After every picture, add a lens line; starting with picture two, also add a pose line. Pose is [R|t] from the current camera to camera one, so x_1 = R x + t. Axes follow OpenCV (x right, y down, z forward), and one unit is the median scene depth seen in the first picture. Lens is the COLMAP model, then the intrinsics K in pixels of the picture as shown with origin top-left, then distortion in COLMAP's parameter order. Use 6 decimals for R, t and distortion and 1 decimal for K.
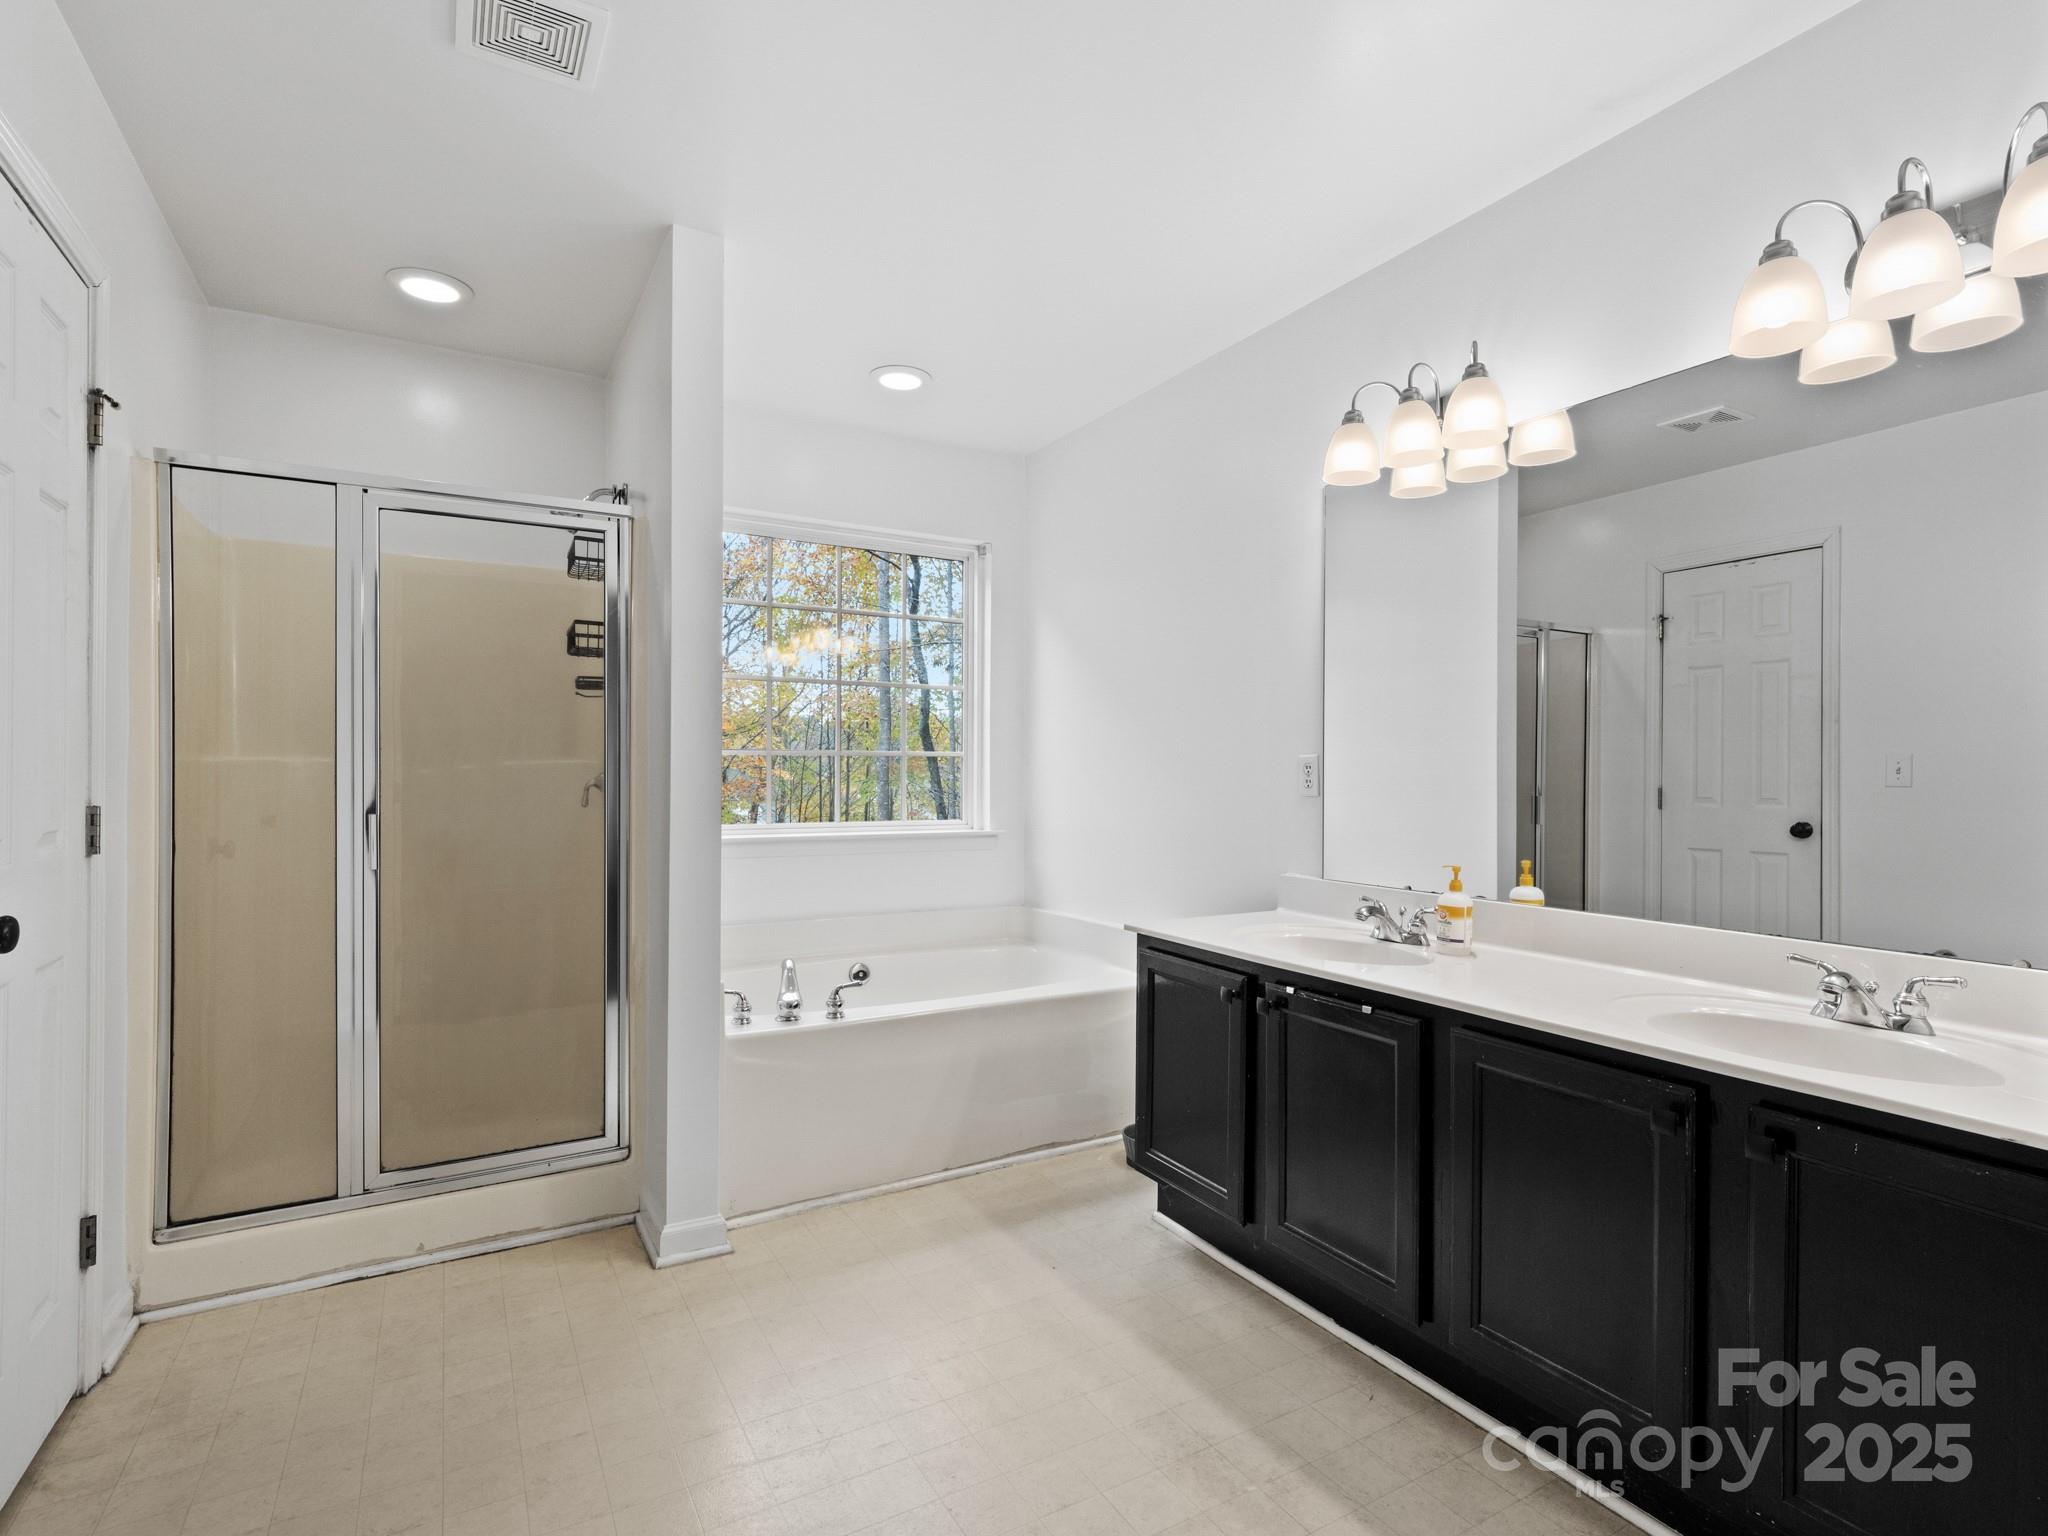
lens RADIAL K [[993.6, 0, 1023.9], [0, 993.6, 778.7], [0, 0, 1]] dist [0.005625, -0.001038]
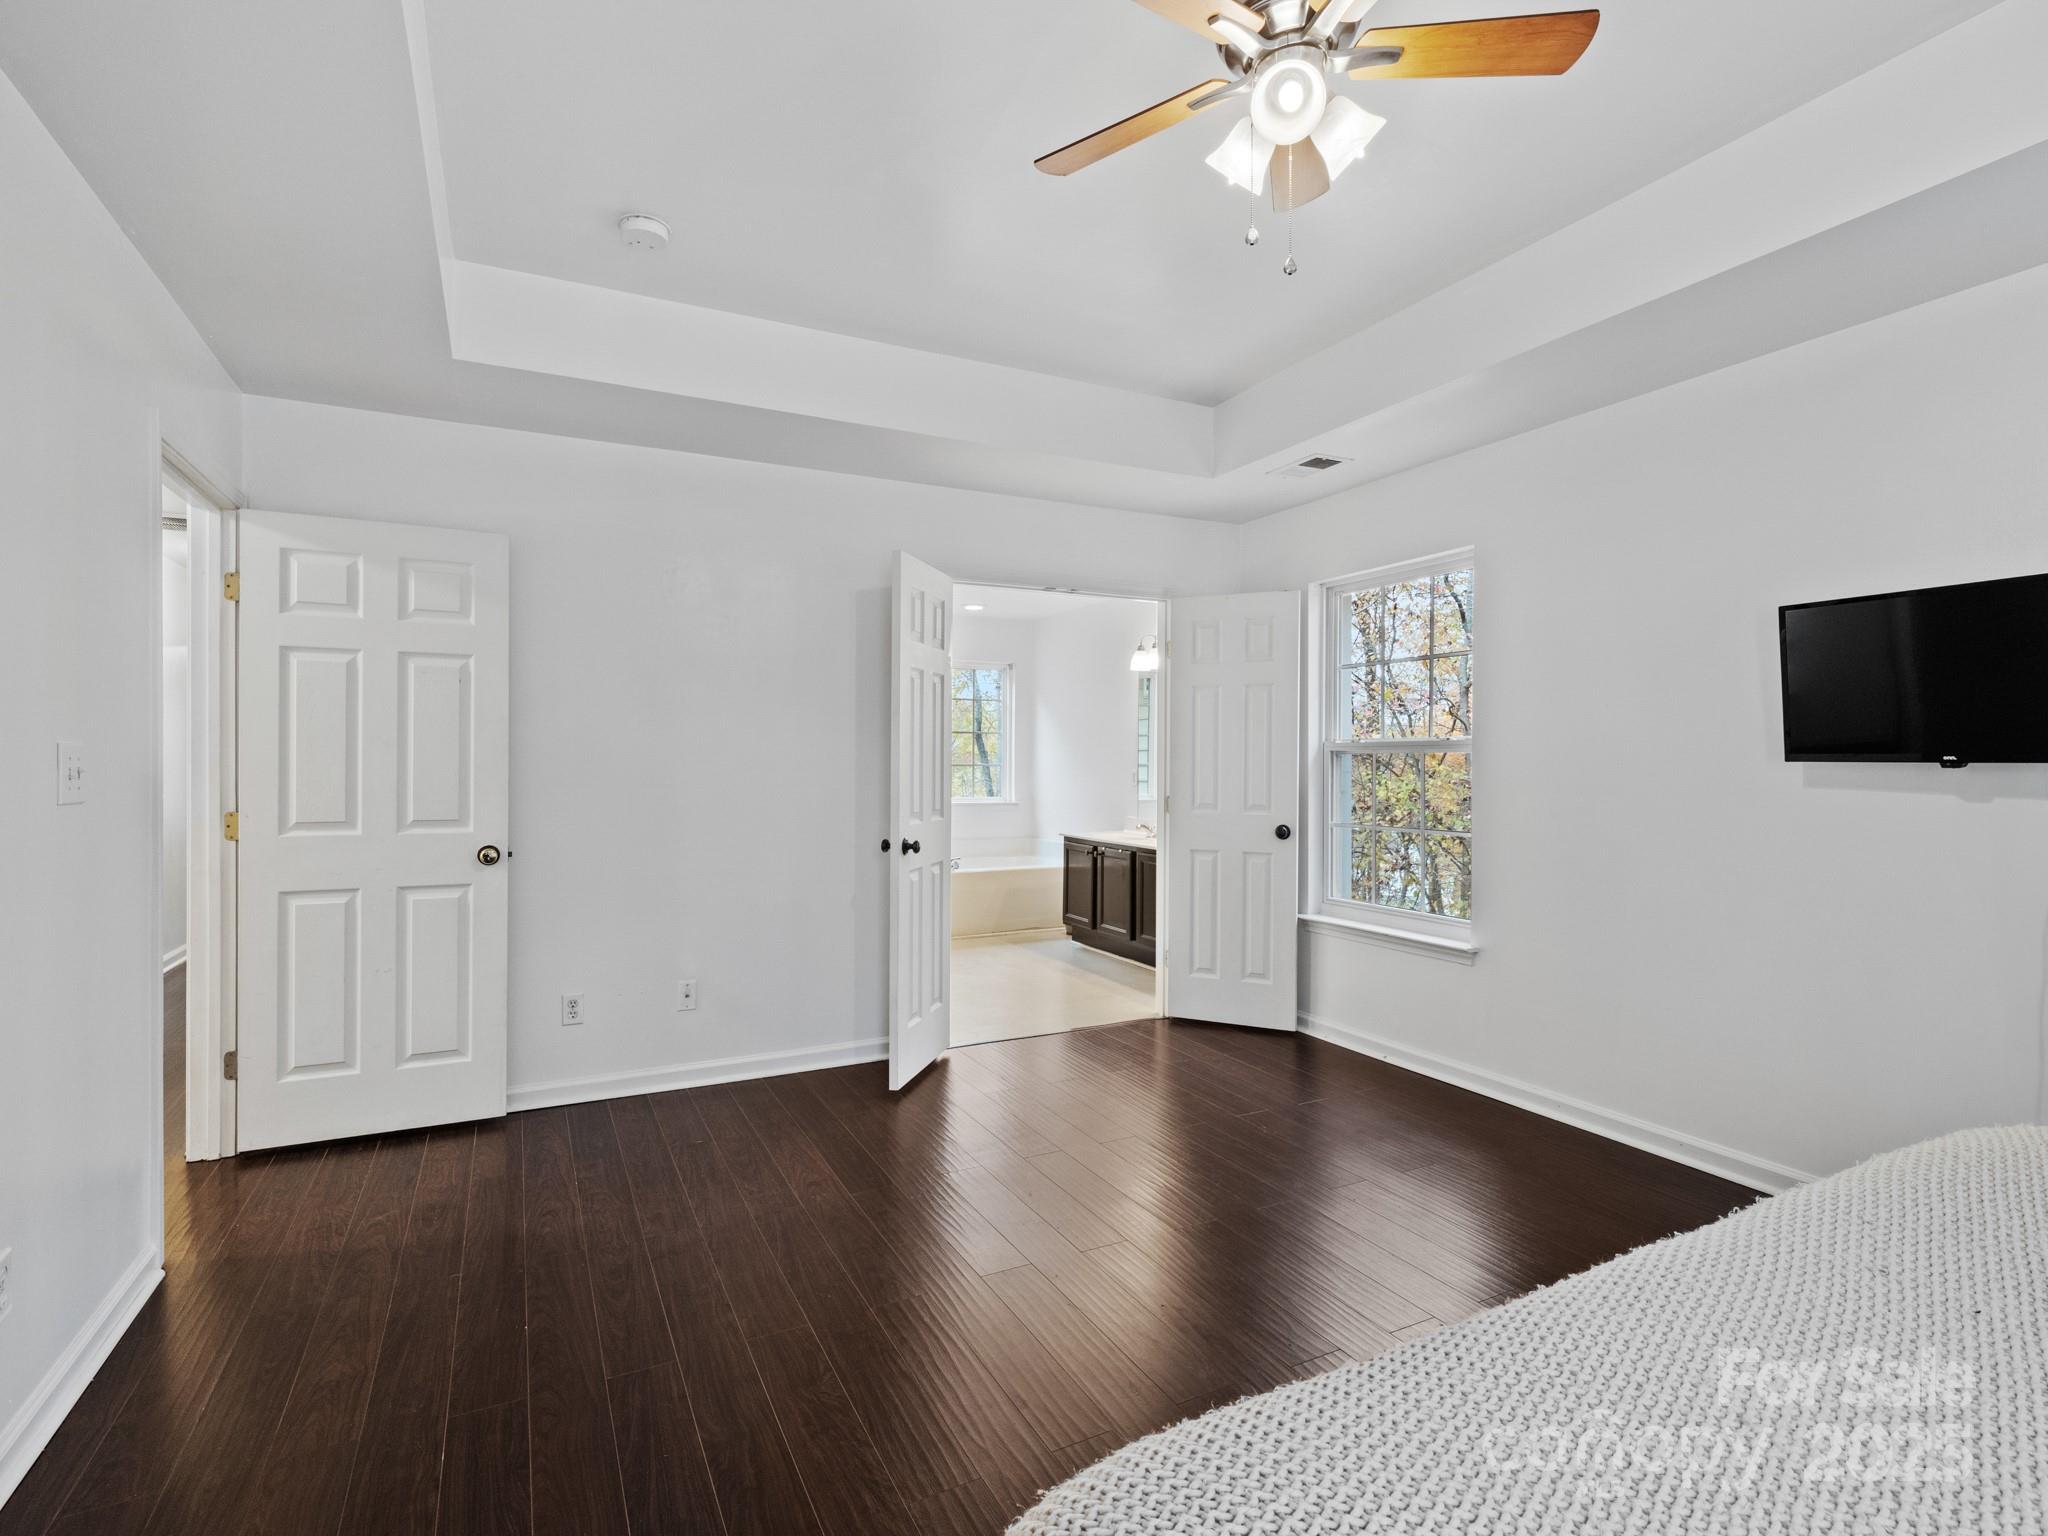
lens RADIAL K [[993.6, 0, 1024.3], [0, 993.6, 771.2], [0, 0, 1]] dist [0.005625, -0.001038]
pose [[0.998771, -0.001677, -0.049539, 0.140218], [0.001843, 0.999993, 0.003313, -0.030646], [0.049533, -0.003400, 0.998767, -1.710456]]
